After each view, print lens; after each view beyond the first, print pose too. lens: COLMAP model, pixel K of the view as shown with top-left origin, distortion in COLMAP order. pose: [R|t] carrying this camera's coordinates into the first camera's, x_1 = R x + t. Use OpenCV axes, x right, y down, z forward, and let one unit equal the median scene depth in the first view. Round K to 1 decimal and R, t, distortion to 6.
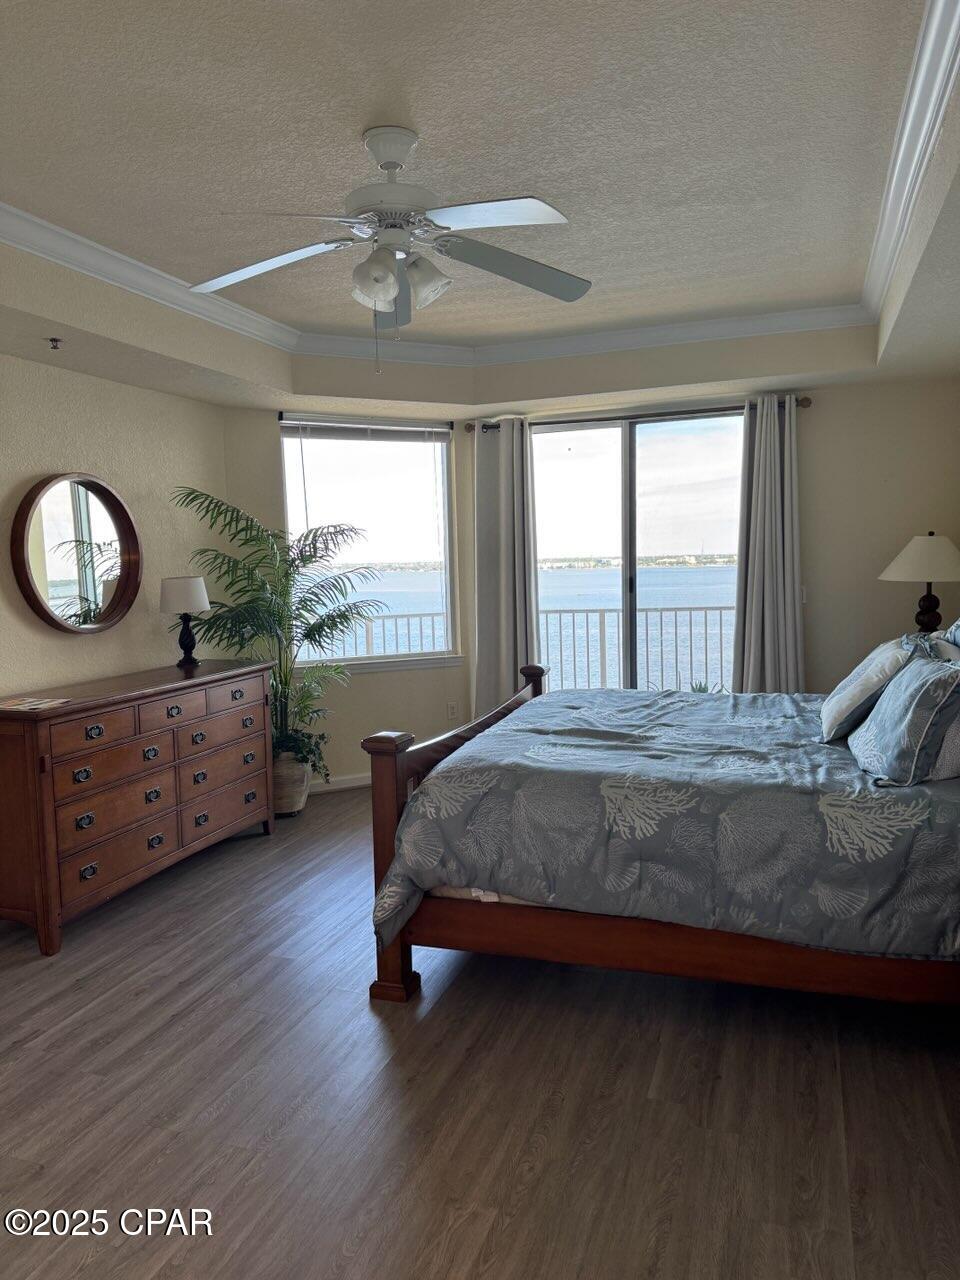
lens RADIAL K [[903.3, 0, 473.2], [0, 903.3, 640.2], [0, 0, 1]] dist [0.091146, -0.114211]
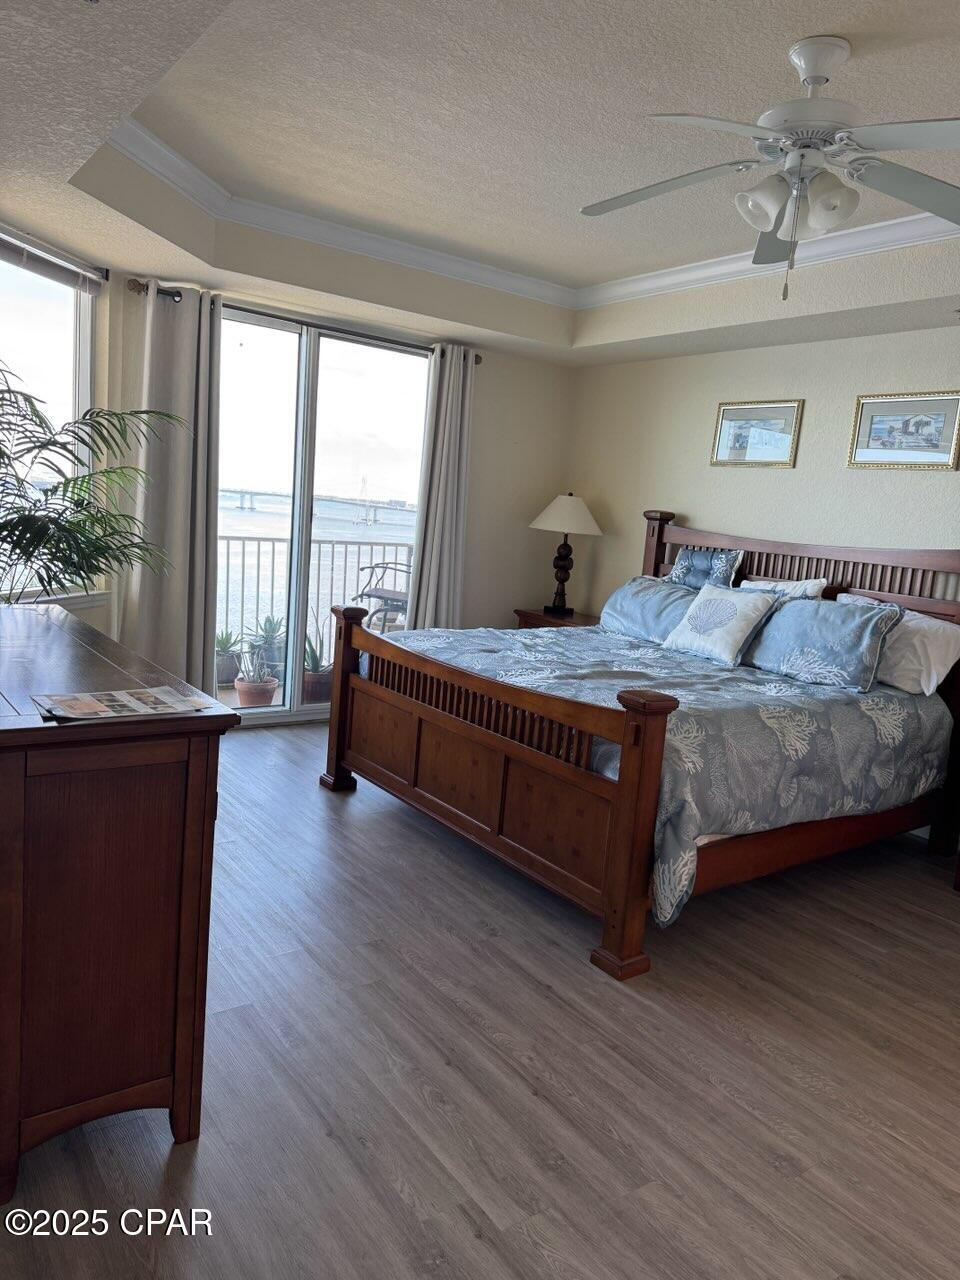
lens RADIAL K [[899.3, 0, 480.0], [0, 899.3, 640.0], [0, 0, 1]] dist [0.109228, -0.185338]
pose [[0.558214, -0.048452, 0.828281, -0.985774], [-0.022785, 0.997022, 0.073679, -0.010808], [-0.829384, -0.060001, 0.555447, 0.677263]]
